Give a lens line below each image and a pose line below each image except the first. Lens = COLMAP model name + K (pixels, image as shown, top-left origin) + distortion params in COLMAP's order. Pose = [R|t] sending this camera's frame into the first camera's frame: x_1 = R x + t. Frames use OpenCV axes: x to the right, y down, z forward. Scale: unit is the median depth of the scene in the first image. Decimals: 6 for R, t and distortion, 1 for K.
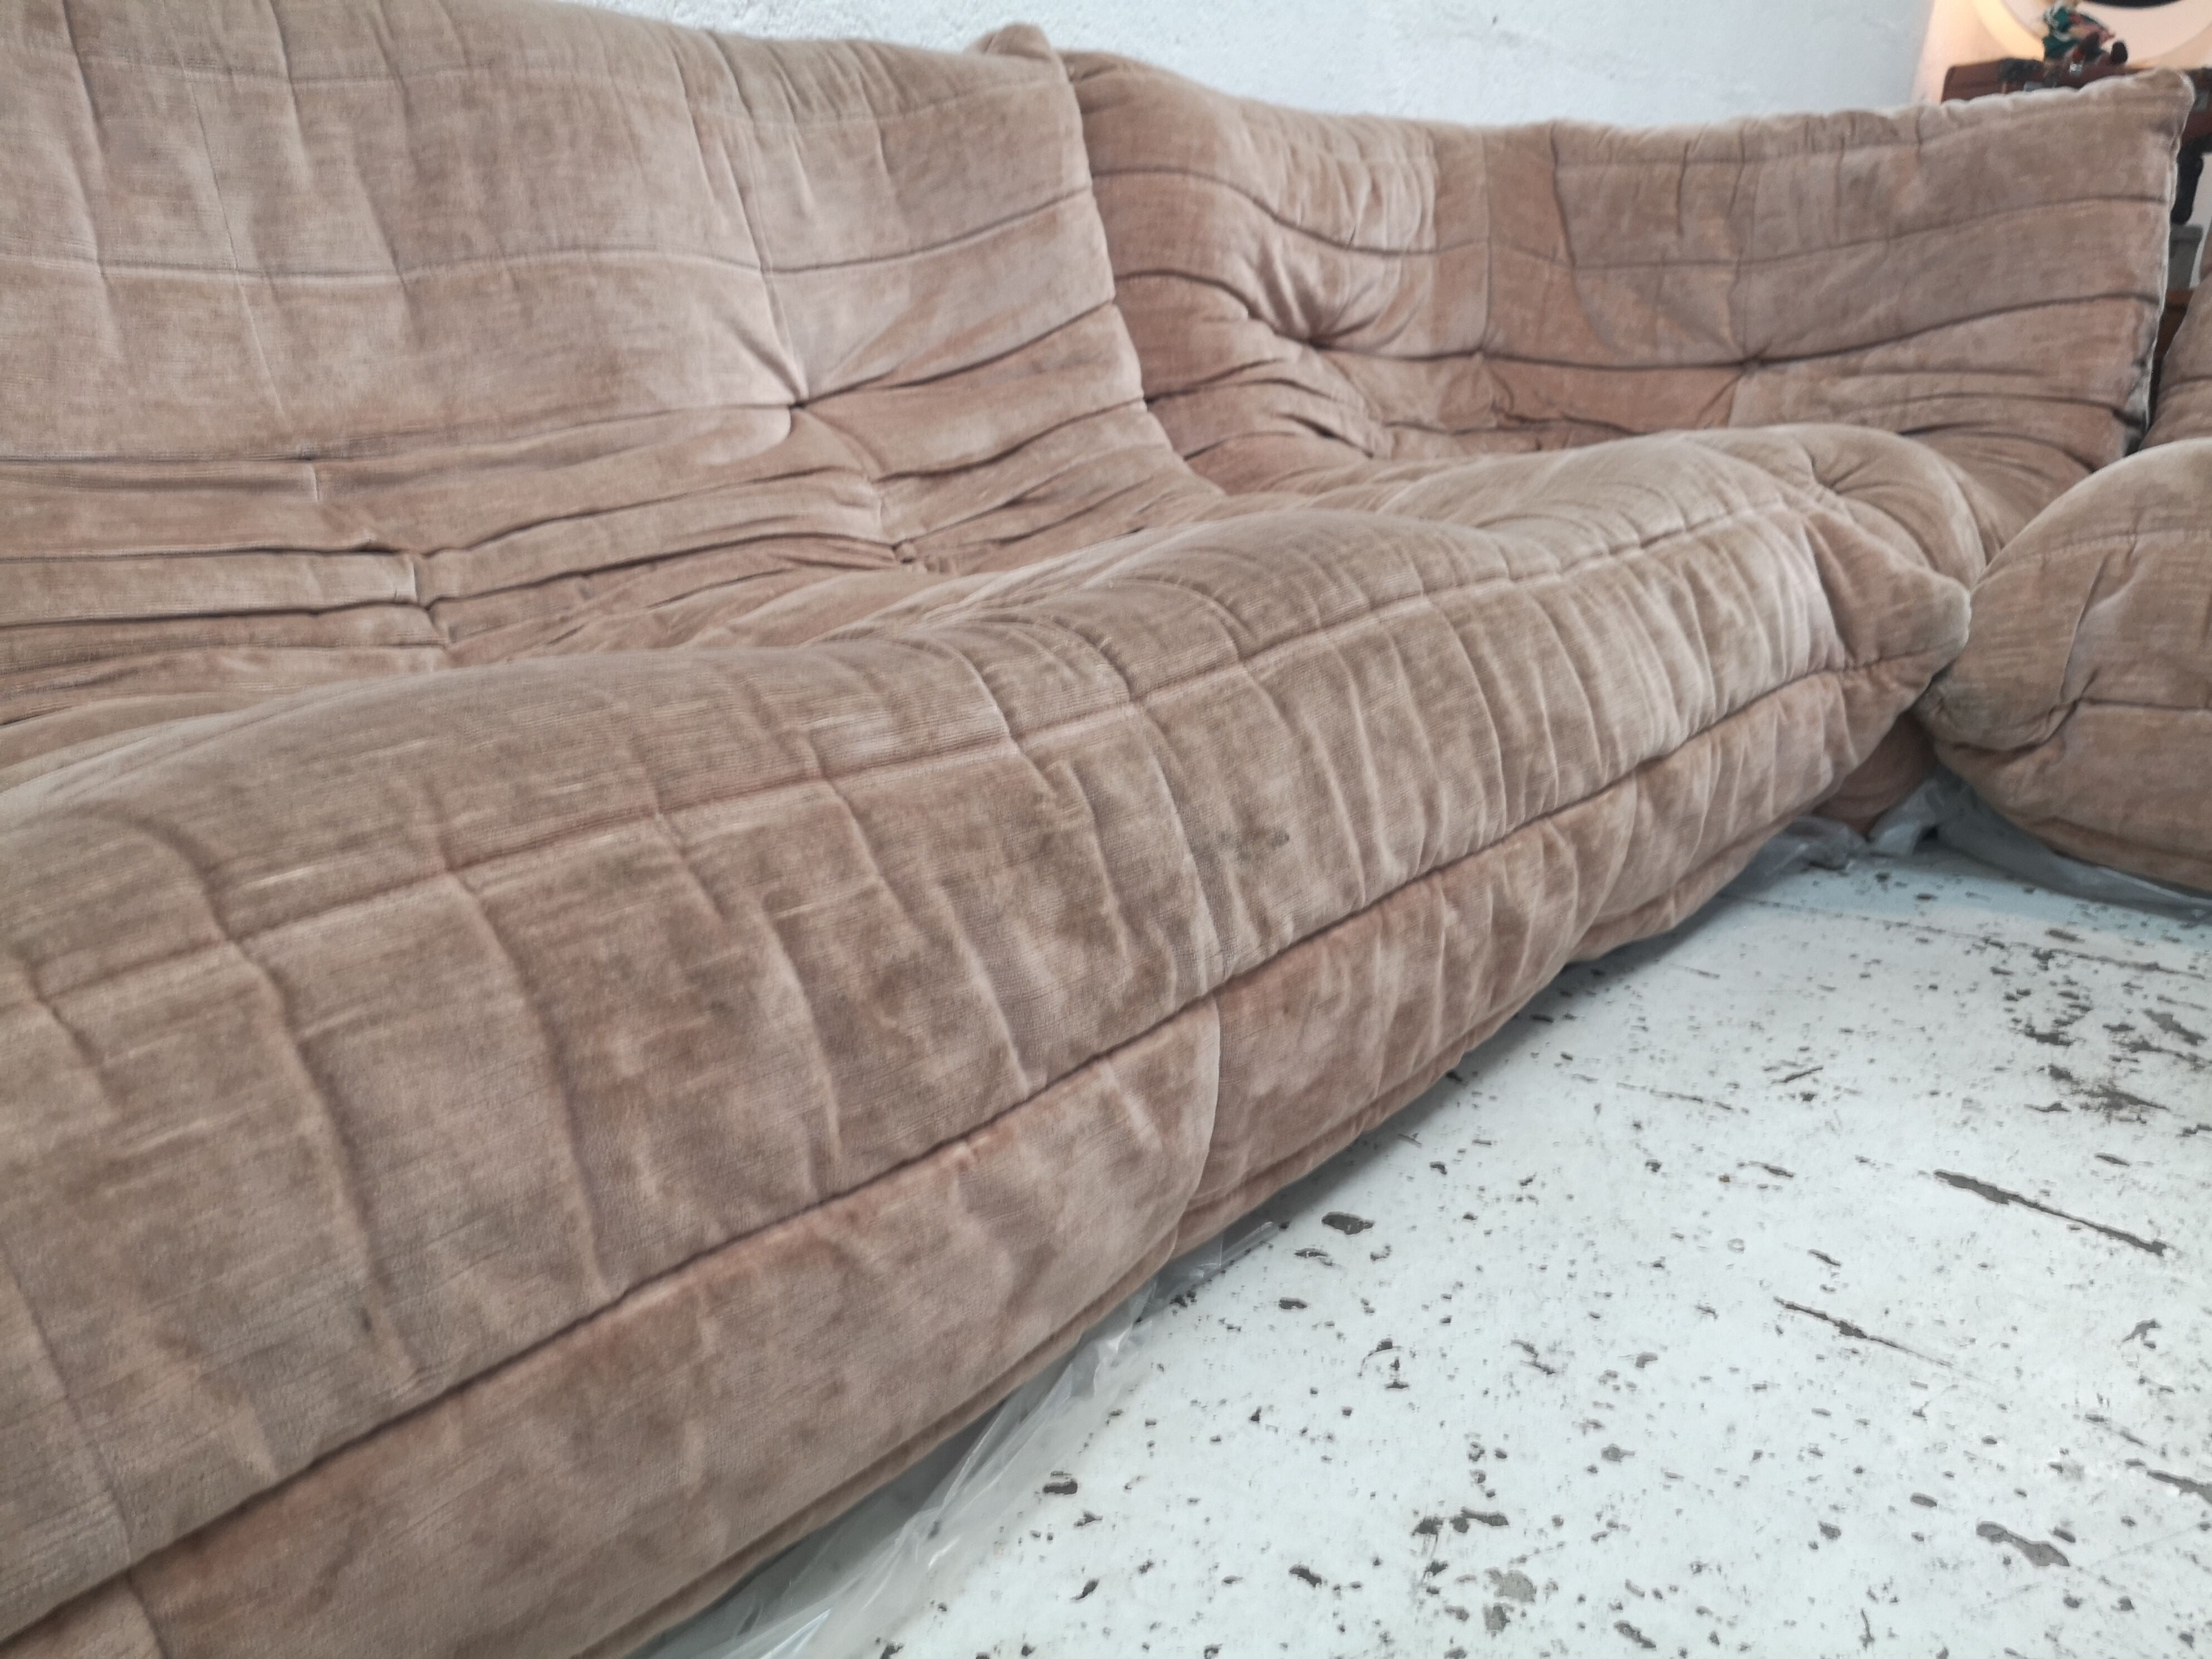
lens RADIAL K [[1721.6, 0, 1104.4], [0, 1721.6, 831.2], [0, 0, 1]] dist [0.095418, -0.128589]
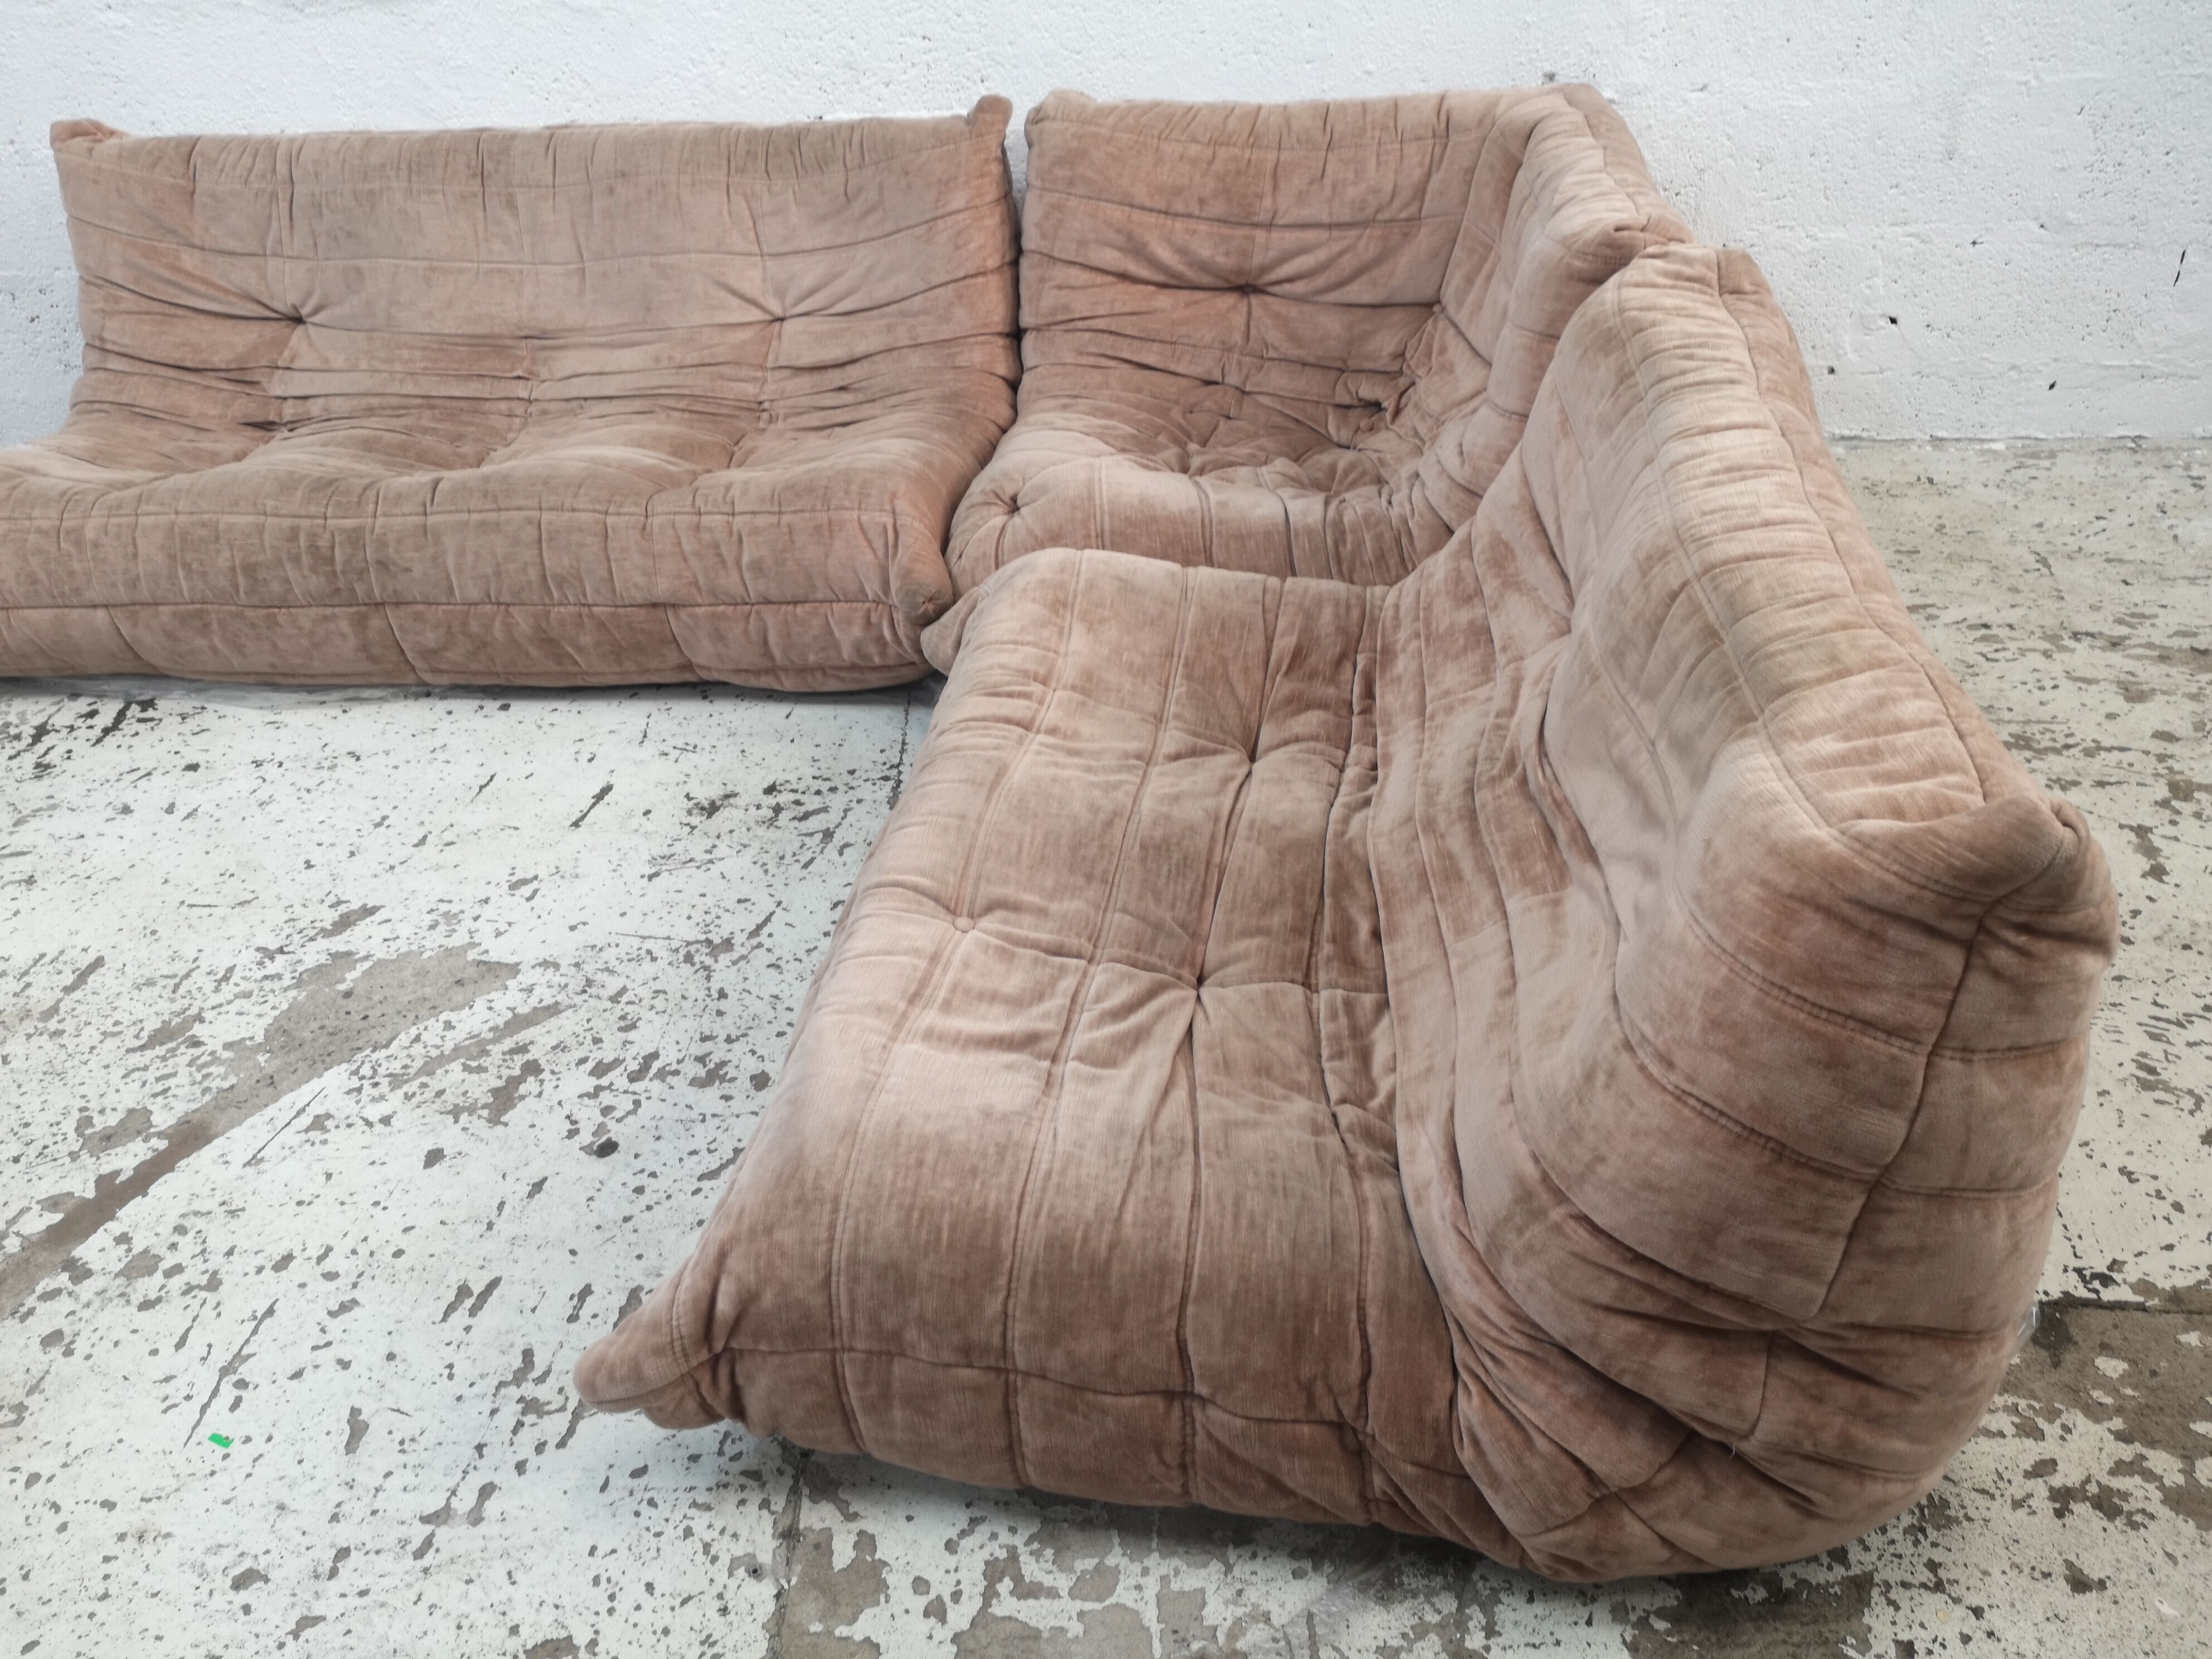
lens RADIAL K [[1775.3, 0, 1100.6], [0, 1775.3, 830.0], [0, 0, 1]] dist [0.103762, -0.143535]
pose [[0.522607, 0.438064, -0.731424, 2.266176], [-0.194624, 0.896547, 0.397900, -0.757917], [0.830062, -0.065592, 0.553800, 0.095738]]
